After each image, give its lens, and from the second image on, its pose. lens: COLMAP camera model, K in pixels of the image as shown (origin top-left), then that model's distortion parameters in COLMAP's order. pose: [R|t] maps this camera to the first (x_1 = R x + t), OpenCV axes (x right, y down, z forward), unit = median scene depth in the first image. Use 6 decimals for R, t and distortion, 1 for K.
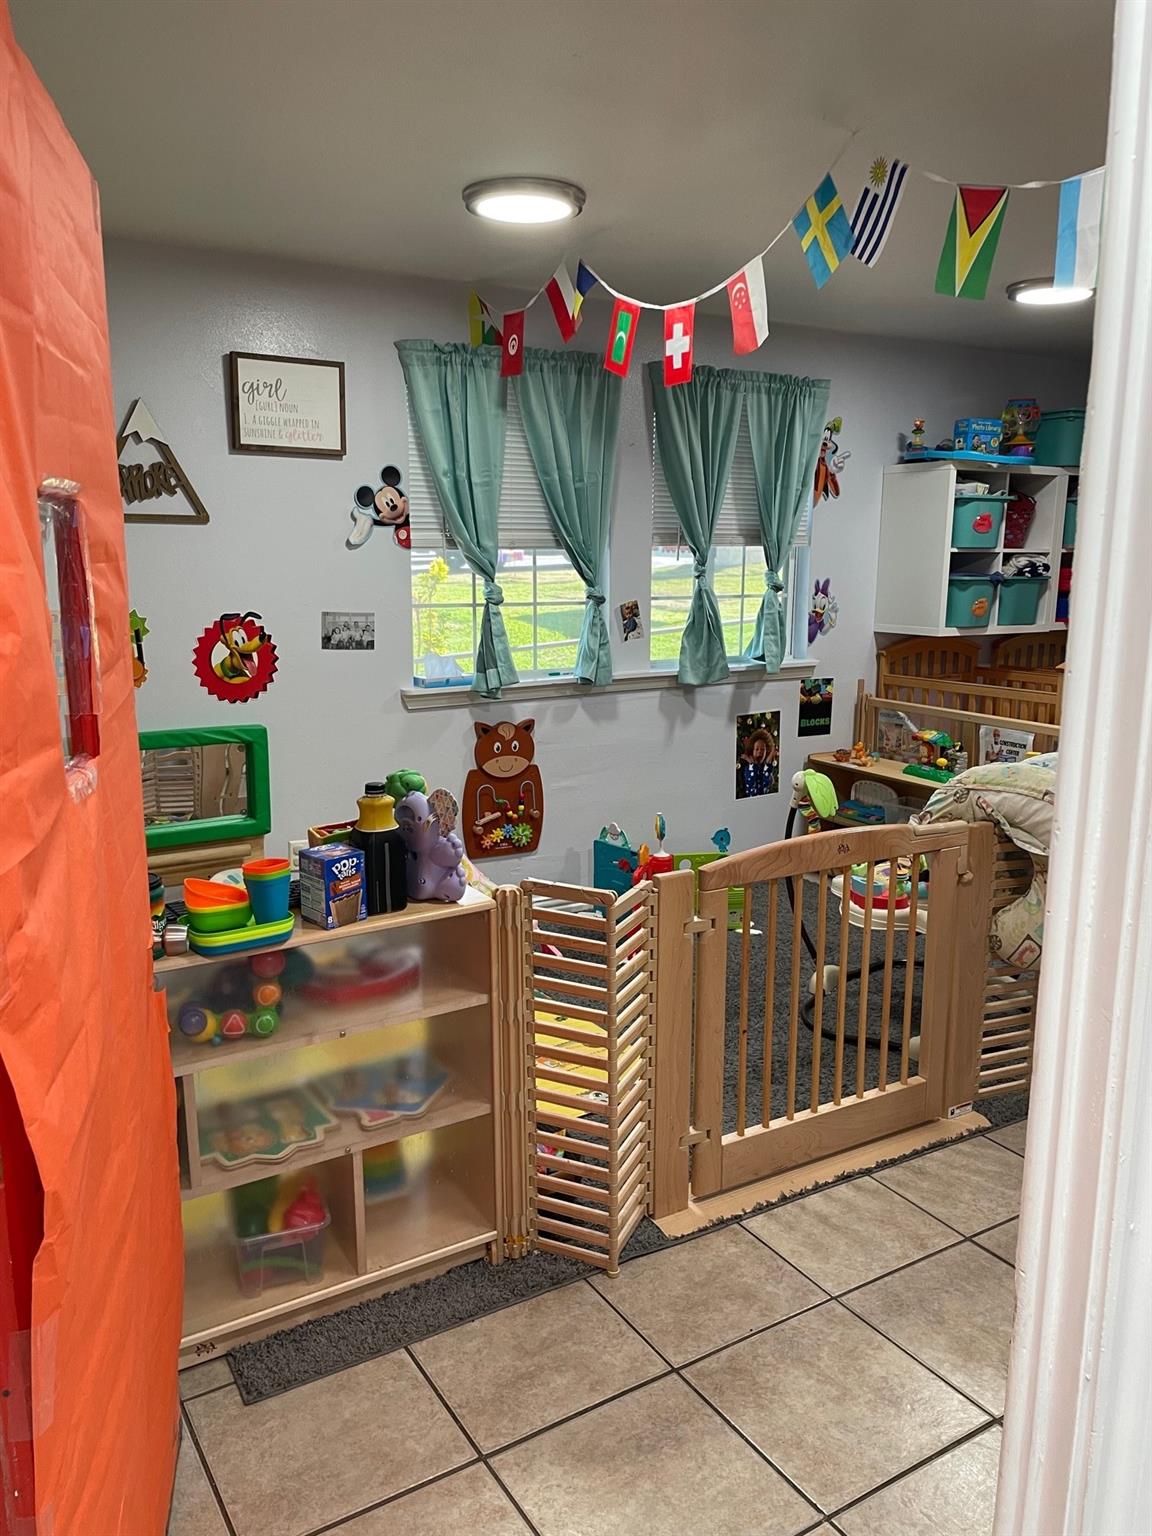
lens RADIAL K [[1166.3, 0, 576.0], [0, 1166.3, 768.0], [0, 0, 1]] dist [0.088640, -0.104136]
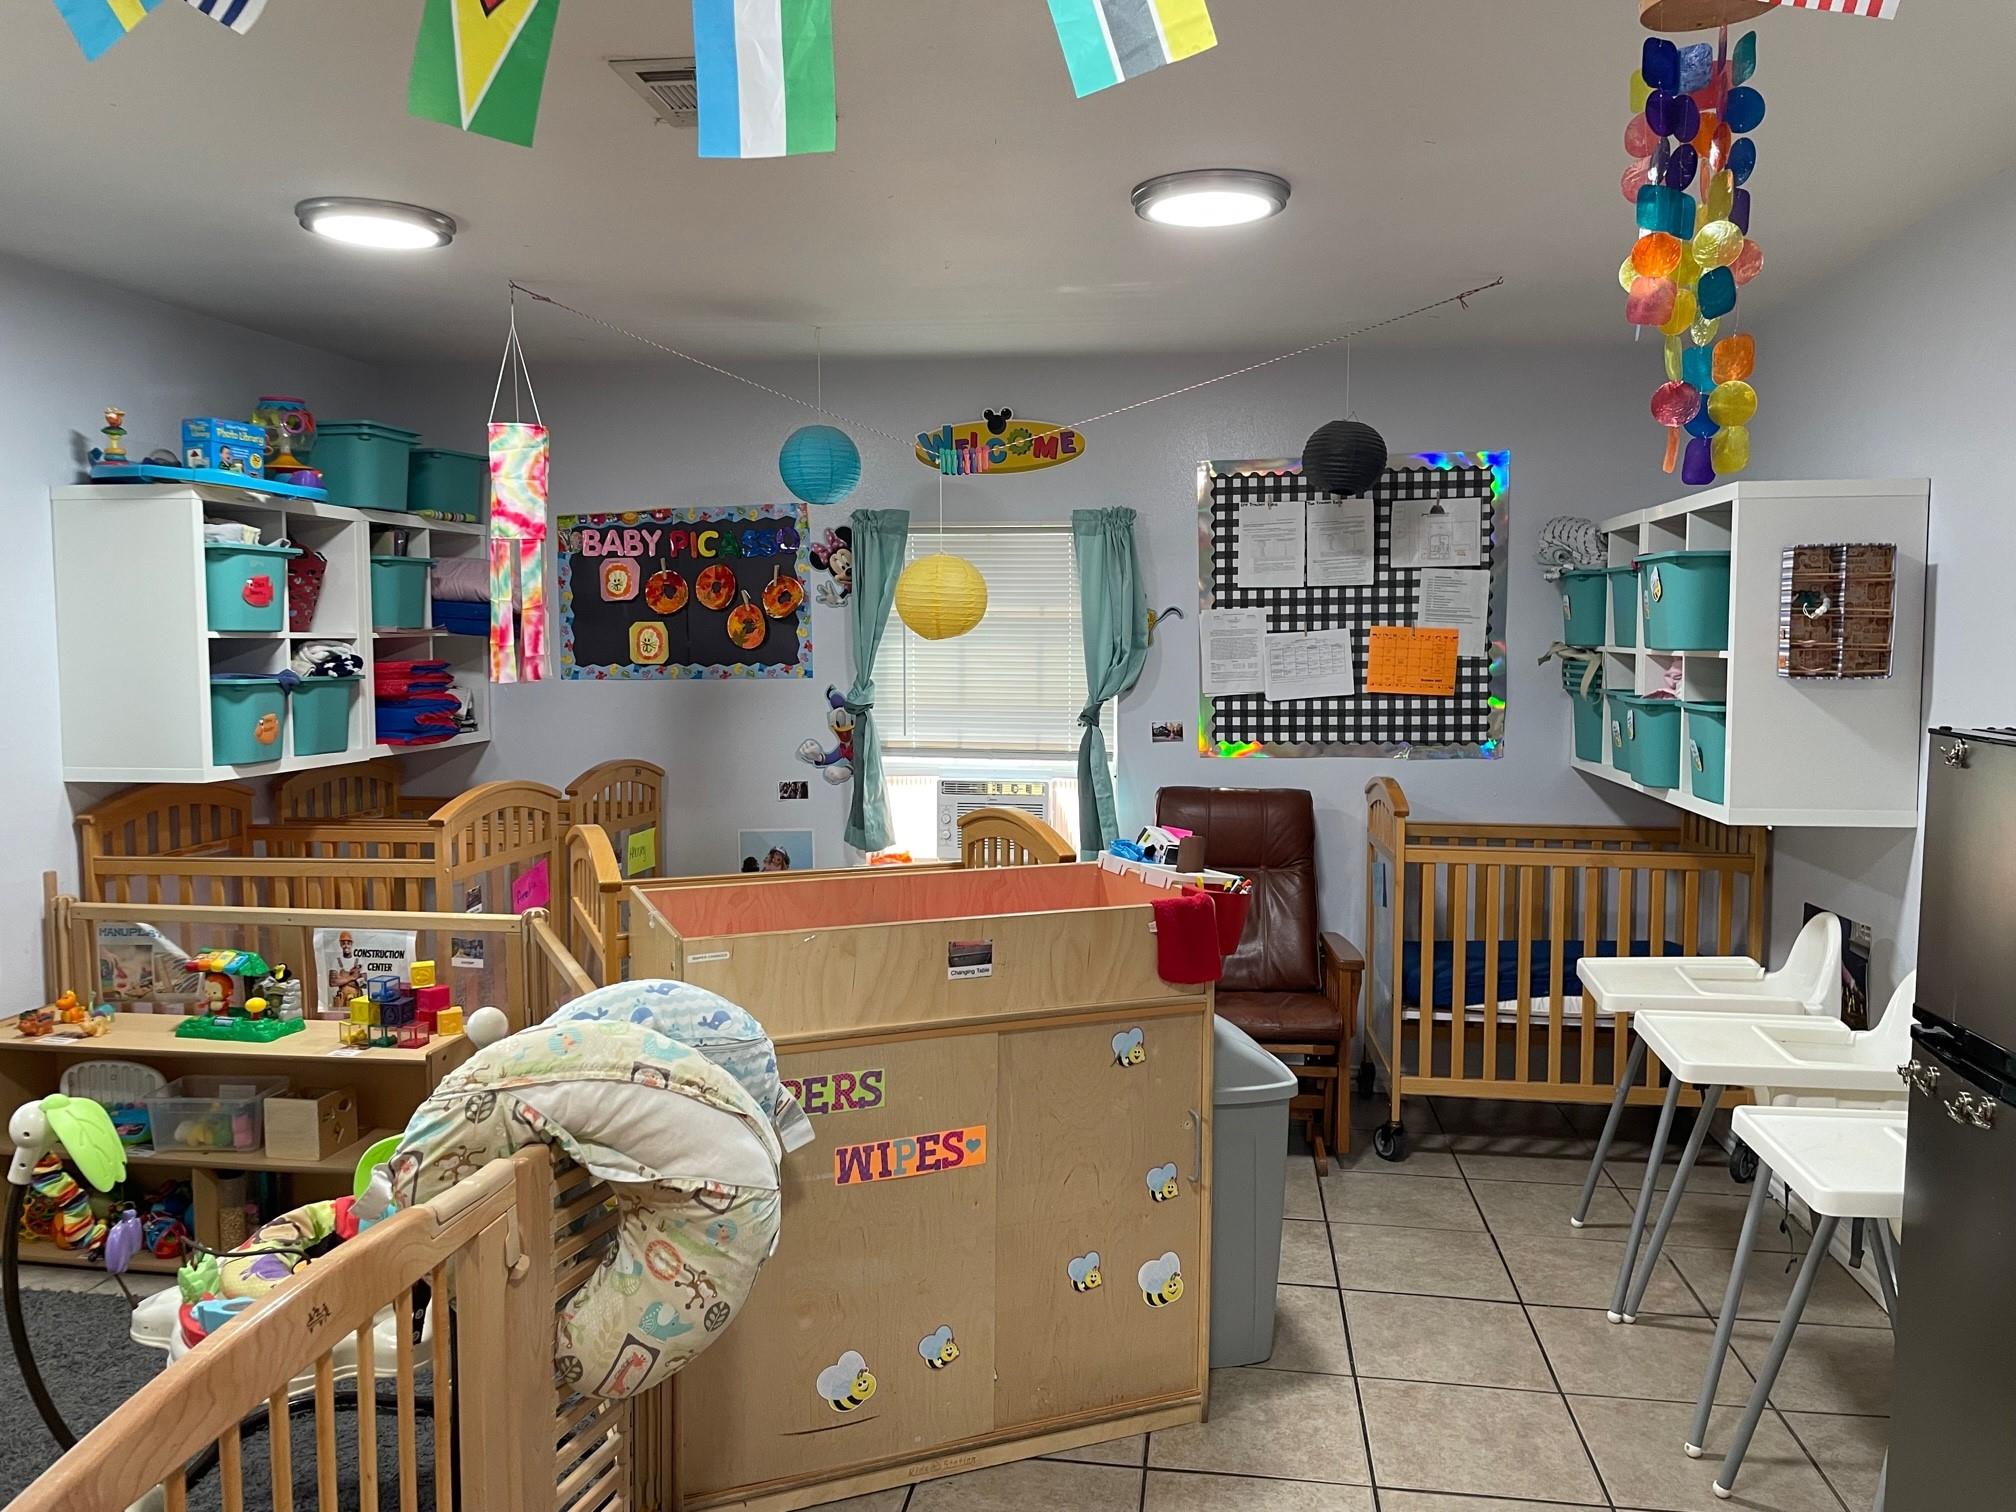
lens RADIAL K [[1504.1, 0, 998.1], [0, 1504.1, 732.1], [0, 0, 1]] dist [0.085543, -0.108283]
pose [[0.631627, -0.058862, 0.773035, -0.020529], [0.148312, 0.987872, -0.045961, -0.044858], [-0.760954, 0.143681, 0.632696, 0.232330]]
